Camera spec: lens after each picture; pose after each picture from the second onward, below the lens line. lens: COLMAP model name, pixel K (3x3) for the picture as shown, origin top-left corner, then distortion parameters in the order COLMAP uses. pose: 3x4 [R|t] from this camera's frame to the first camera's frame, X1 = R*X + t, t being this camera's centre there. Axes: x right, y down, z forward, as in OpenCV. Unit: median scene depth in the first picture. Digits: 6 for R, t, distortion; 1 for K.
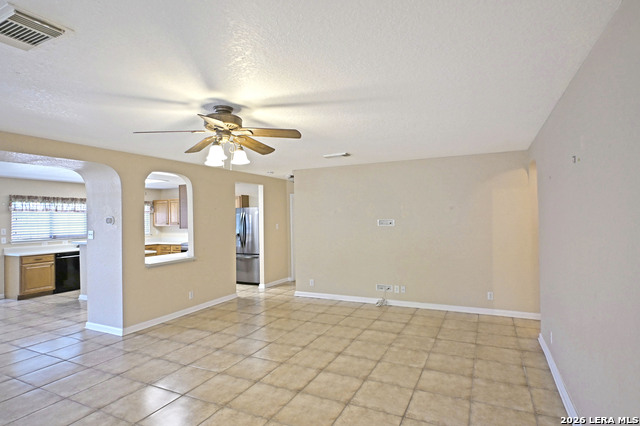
lens RADIAL K [[347.3, 0, 320.3], [0, 347.3, 208.2], [0, 0, 1]] dist [0.019832, 0.000067]
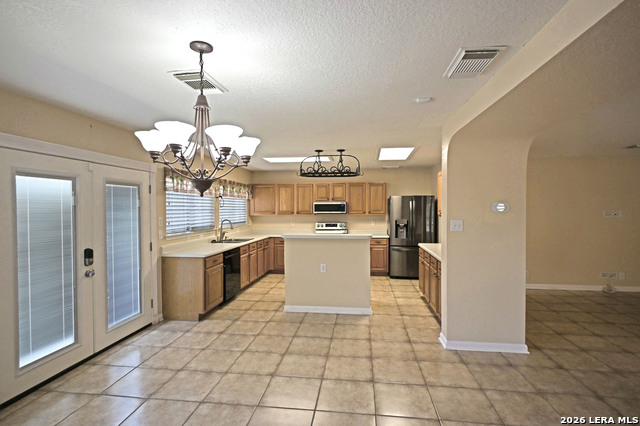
lens RADIAL K [[315.8, 0, 323.4], [0, 315.8, 212.8], [0, 0, 1]] dist [-0.022246, 0.000540]
pose [[0.945593, 0.011231, 0.325157, -0.767576], [-0.023850, 0.999108, 0.034850, 0.021160], [-0.324476, -0.040709, 0.945018, 0.323453]]
